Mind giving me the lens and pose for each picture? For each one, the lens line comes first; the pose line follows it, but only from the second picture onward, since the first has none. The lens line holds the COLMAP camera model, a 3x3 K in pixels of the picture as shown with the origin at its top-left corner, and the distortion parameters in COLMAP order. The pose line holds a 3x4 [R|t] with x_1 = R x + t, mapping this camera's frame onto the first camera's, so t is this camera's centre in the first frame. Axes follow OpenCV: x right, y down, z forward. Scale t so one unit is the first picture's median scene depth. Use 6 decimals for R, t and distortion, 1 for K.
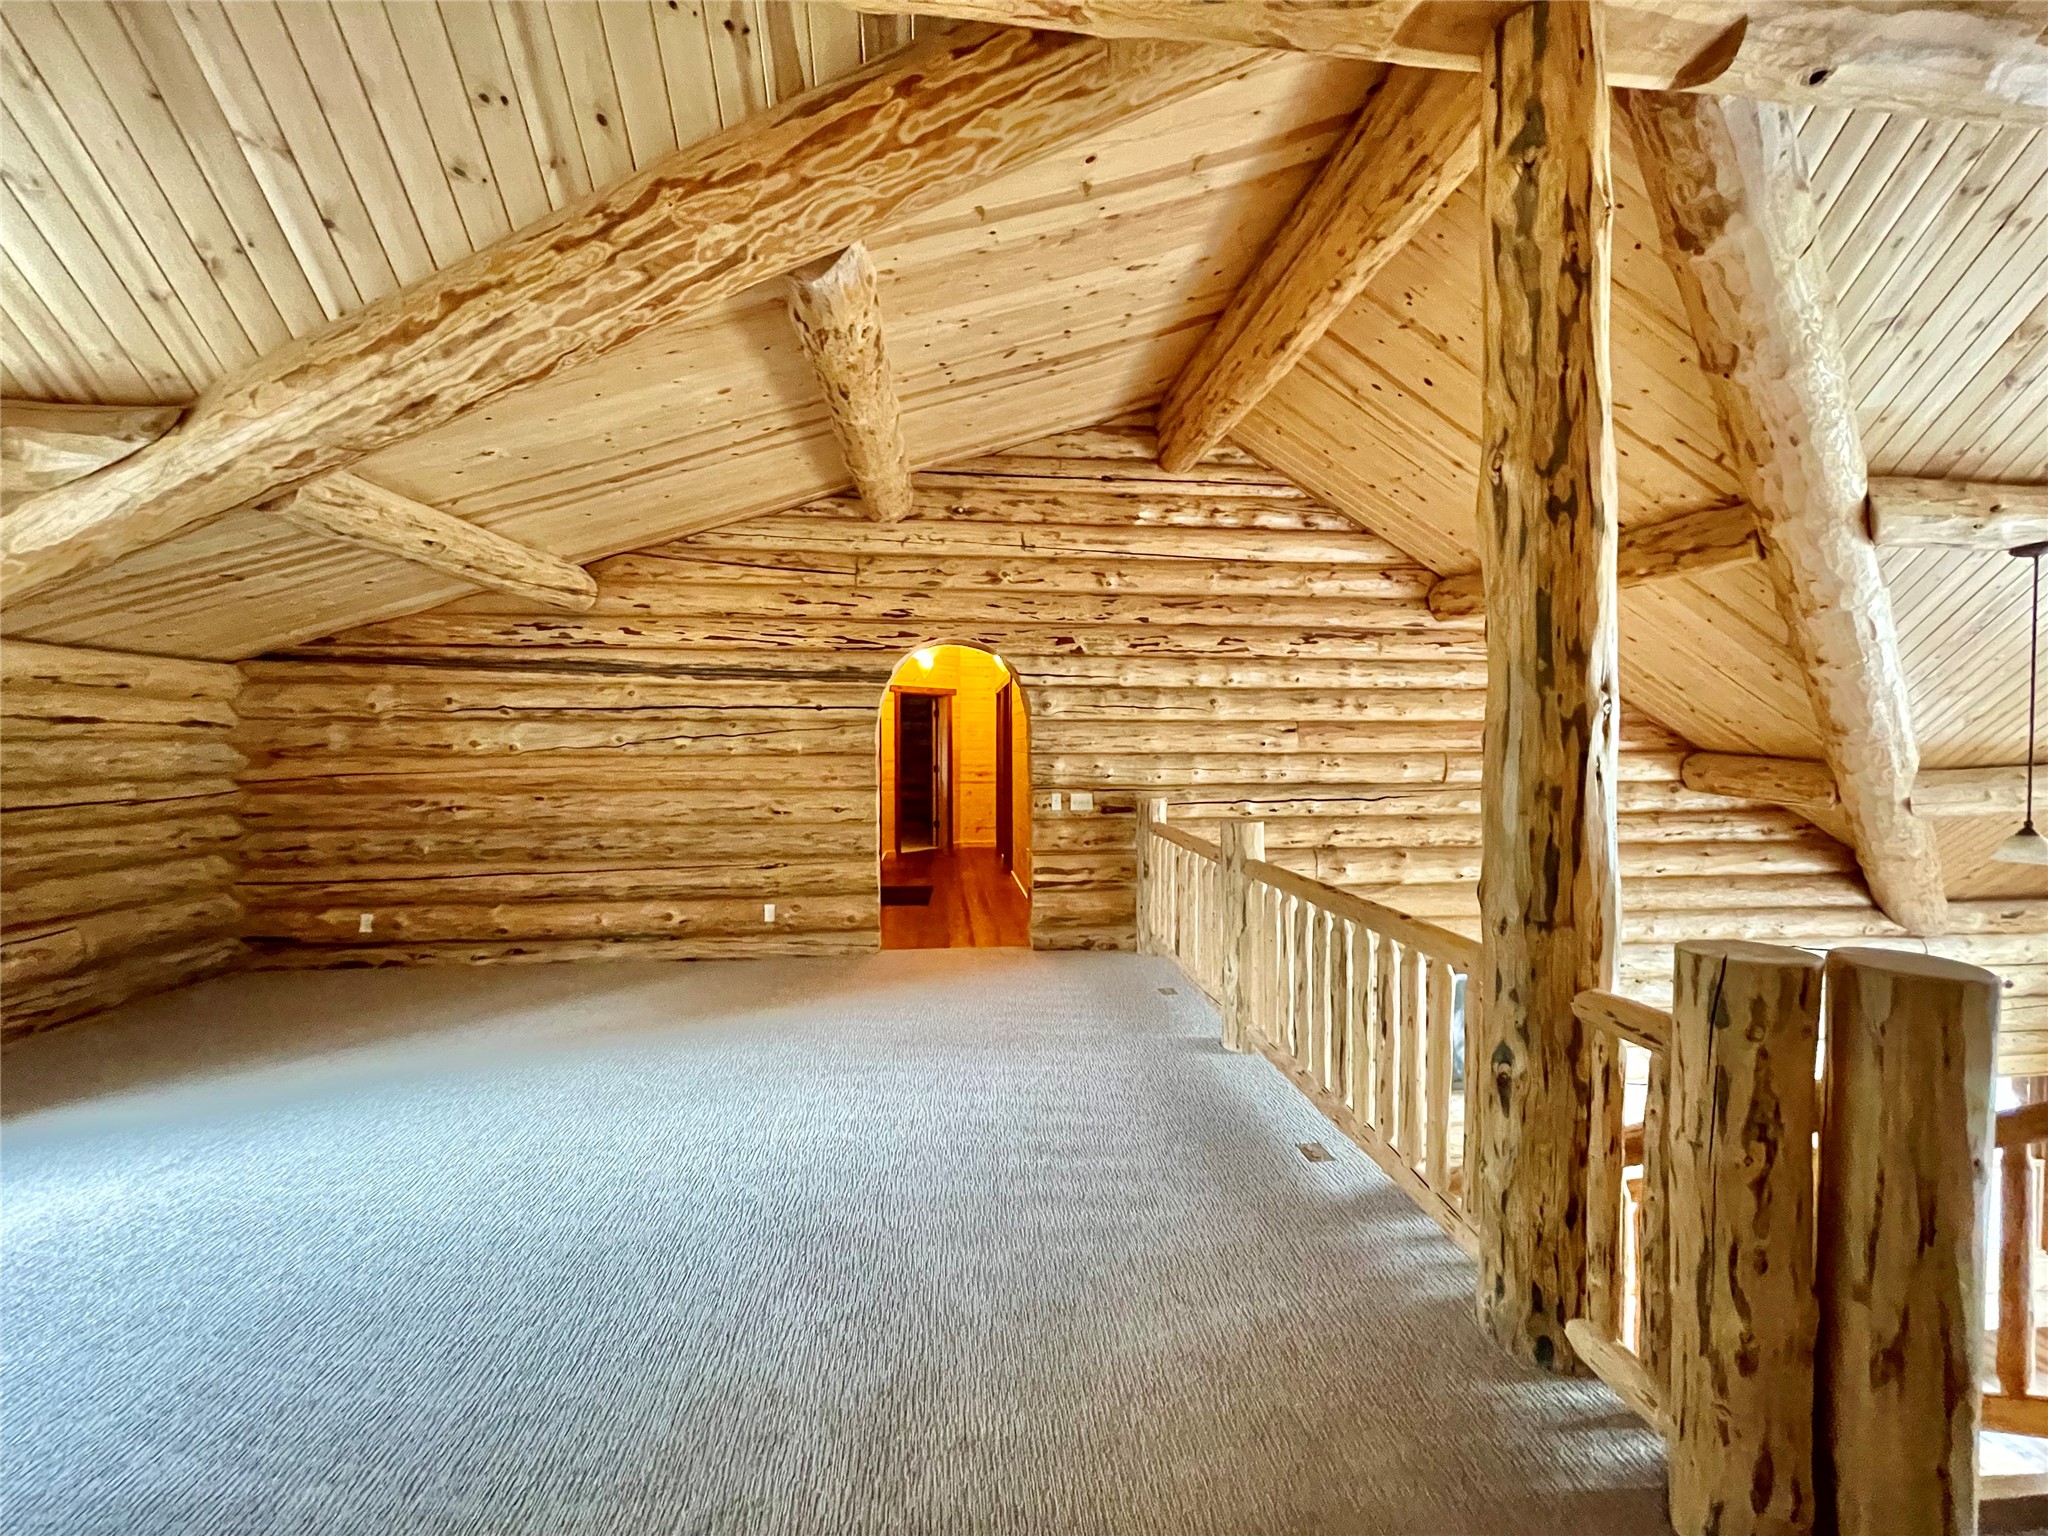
lens RADIAL K [[821.8, 0, 1024.0], [0, 821.8, 768.0], [0, 0, 1]] dist [0.000023, -0.000002]
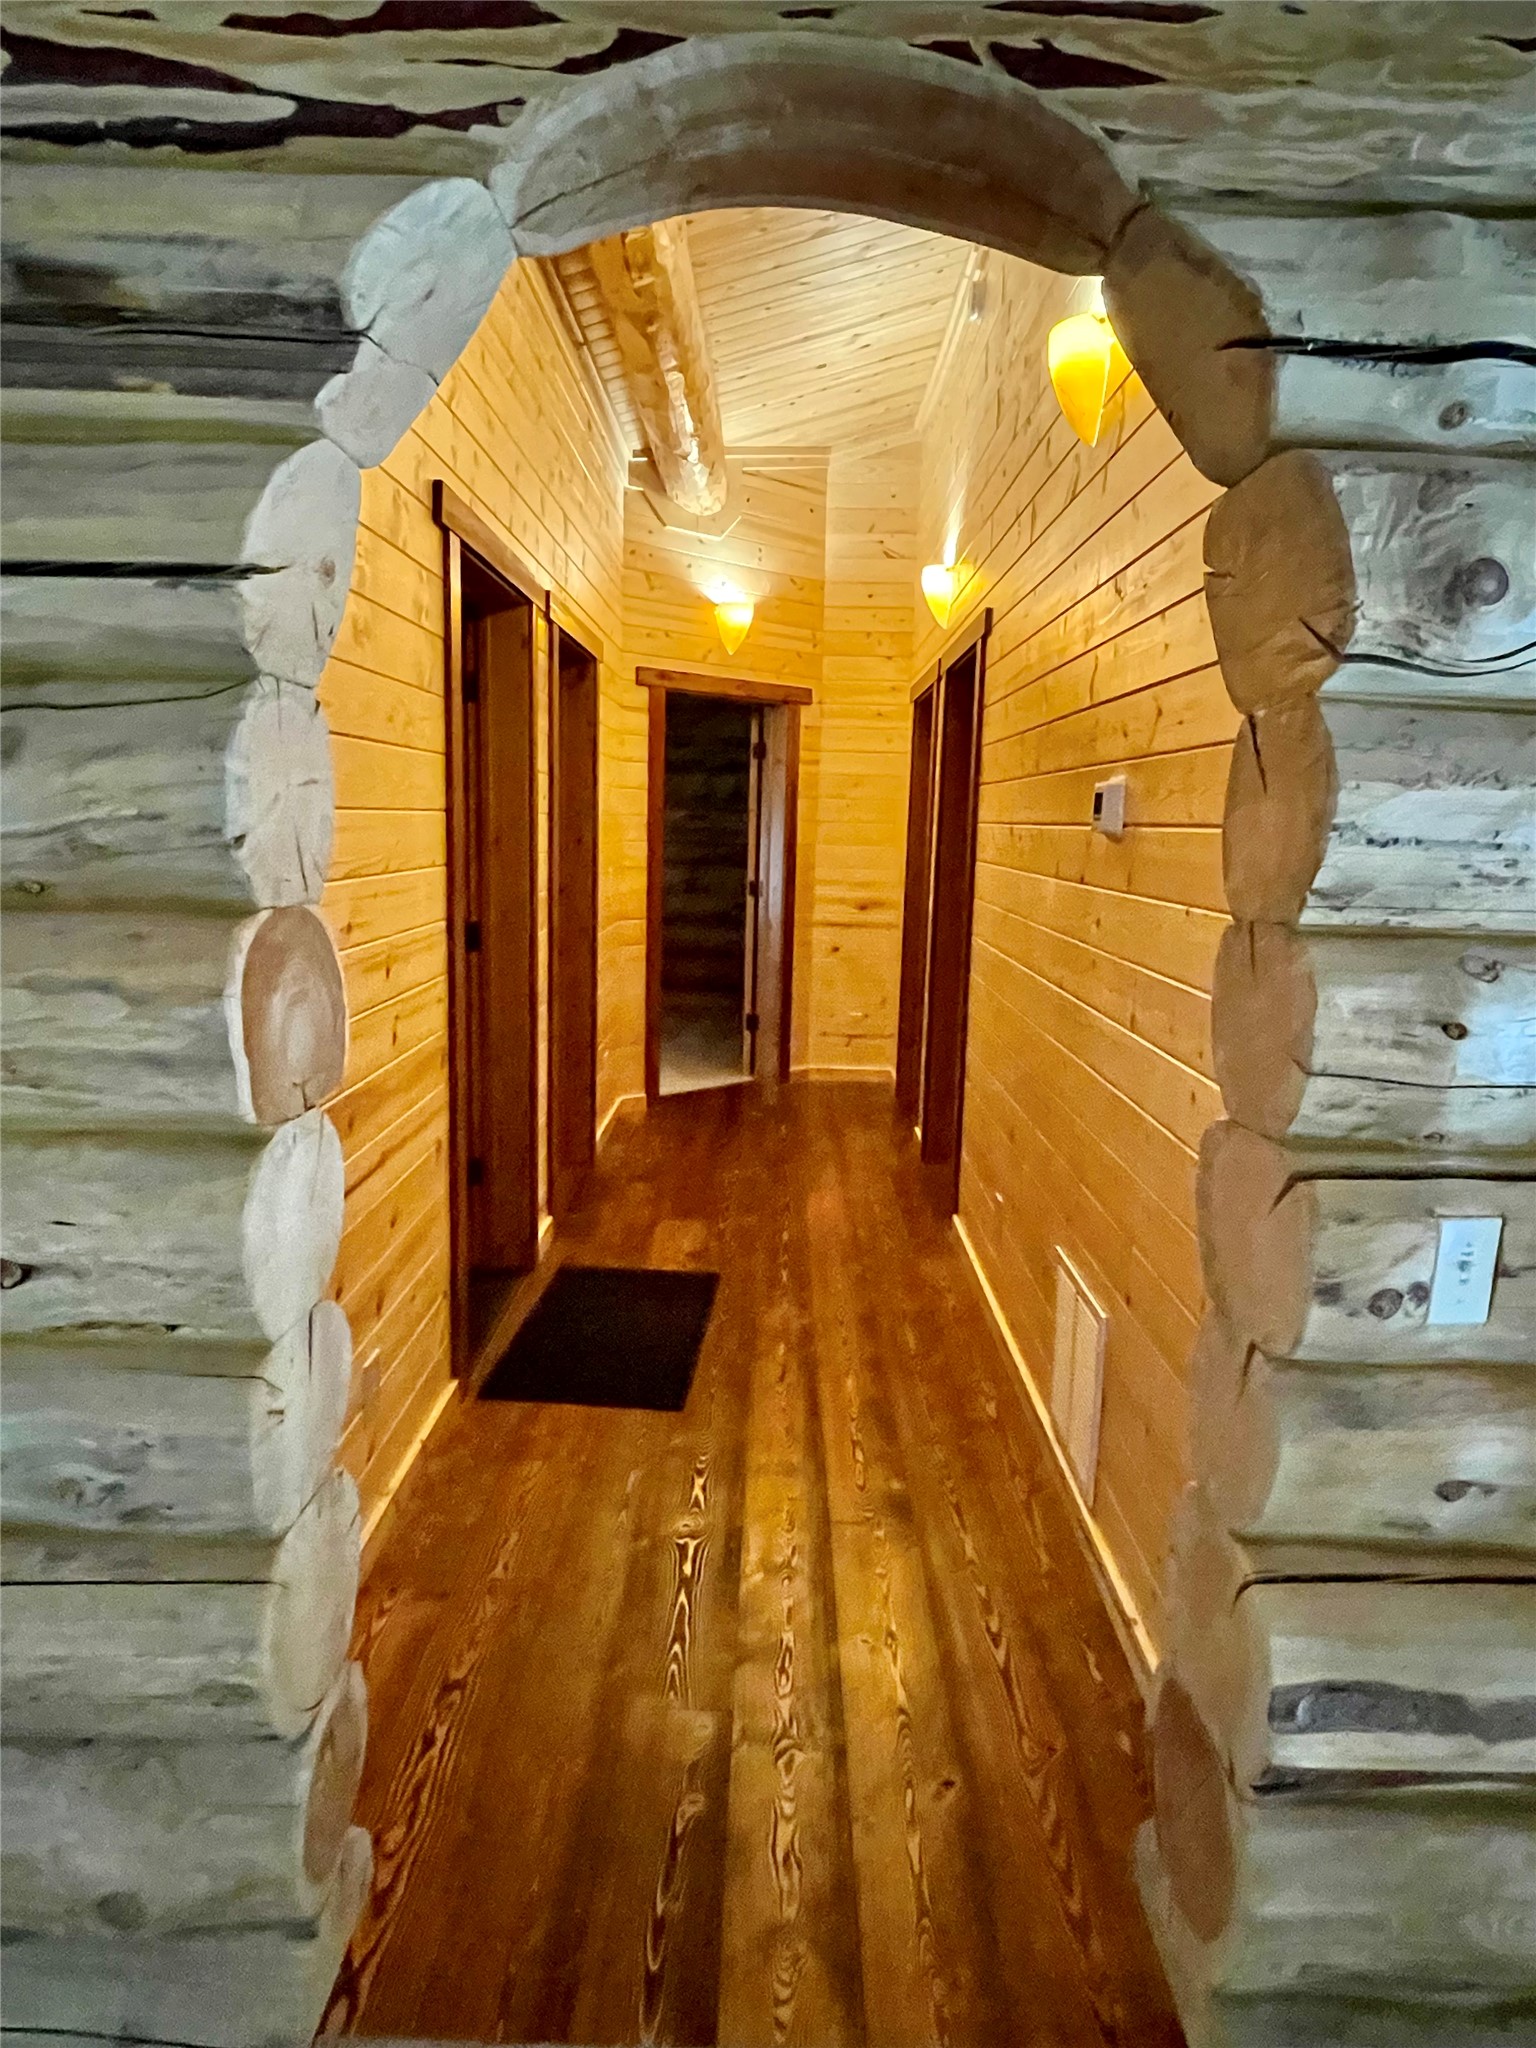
lens RADIAL K [[1196.0, 0, 768.0], [0, 1196.0, 1024.0], [0, 0, 1]] dist [0.000093, 0.000039]
pose [[0.992952, 0.046263, -0.109115, -0.062414], [-0.031223, 0.990255, 0.135723, -0.027779], [0.114331, -0.131360, 0.984720, 0.778096]]
